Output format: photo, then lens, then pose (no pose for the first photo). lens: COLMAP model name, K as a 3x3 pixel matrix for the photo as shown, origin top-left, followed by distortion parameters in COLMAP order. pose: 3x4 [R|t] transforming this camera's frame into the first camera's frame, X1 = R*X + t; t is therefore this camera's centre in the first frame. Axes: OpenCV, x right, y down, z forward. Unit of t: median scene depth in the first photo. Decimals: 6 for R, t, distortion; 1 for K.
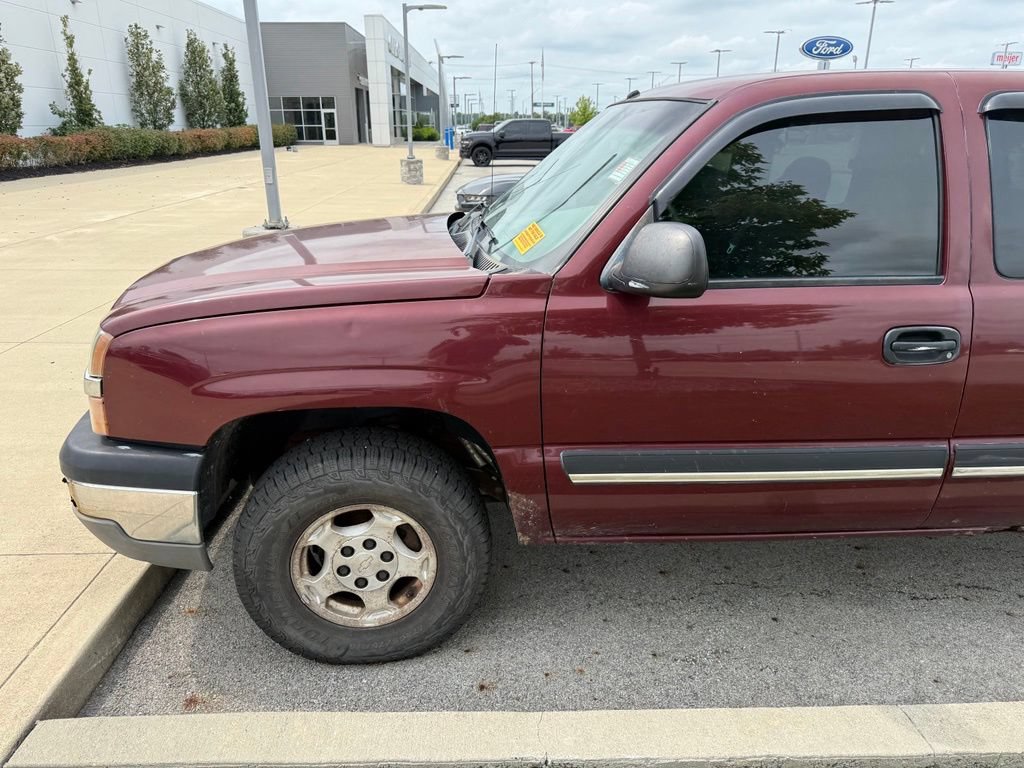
lens RADIAL K [[765.0, 0, 500.8], [0, 765.0, 352.0], [0, 0, 1]] dist [-0.008586, 0.018599]
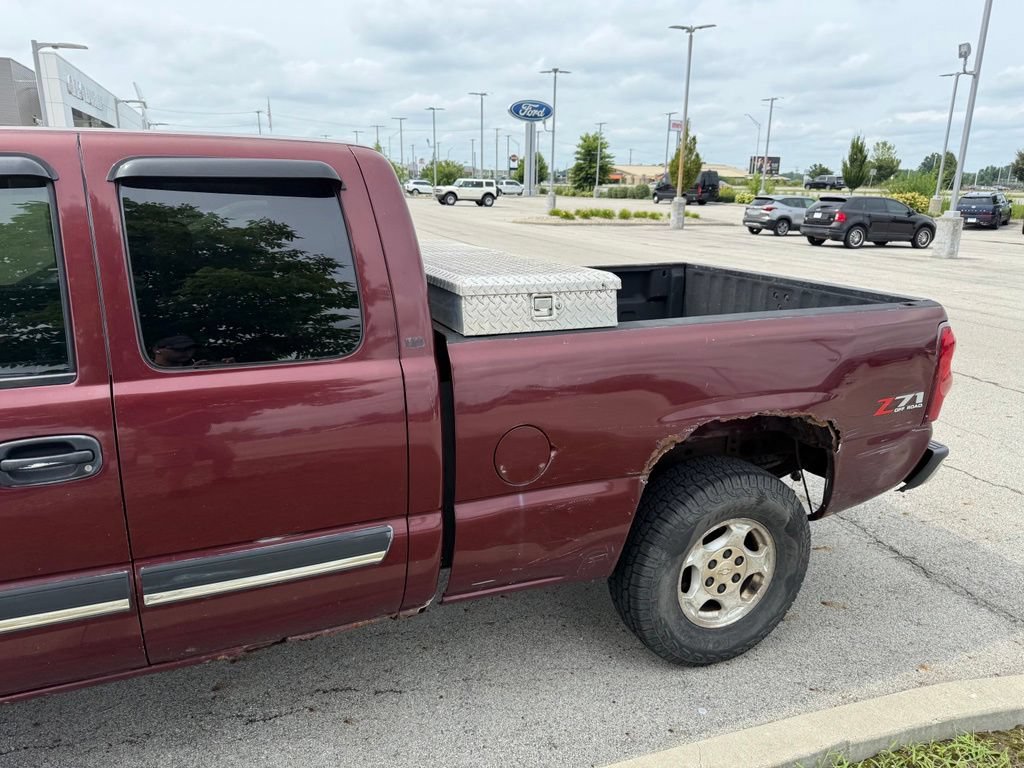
lens RADIAL K [[765.0, 0, 496.5], [0, 765.0, 359.8], [0, 0, 1]] dist [-0.008586, 0.018599]
pose [[0.941109, -0.065440, 0.331710, 0.695023], [0.083465, 0.995693, -0.040369, -0.039332], [-0.327640, 0.065678, 0.942517, 0.068614]]
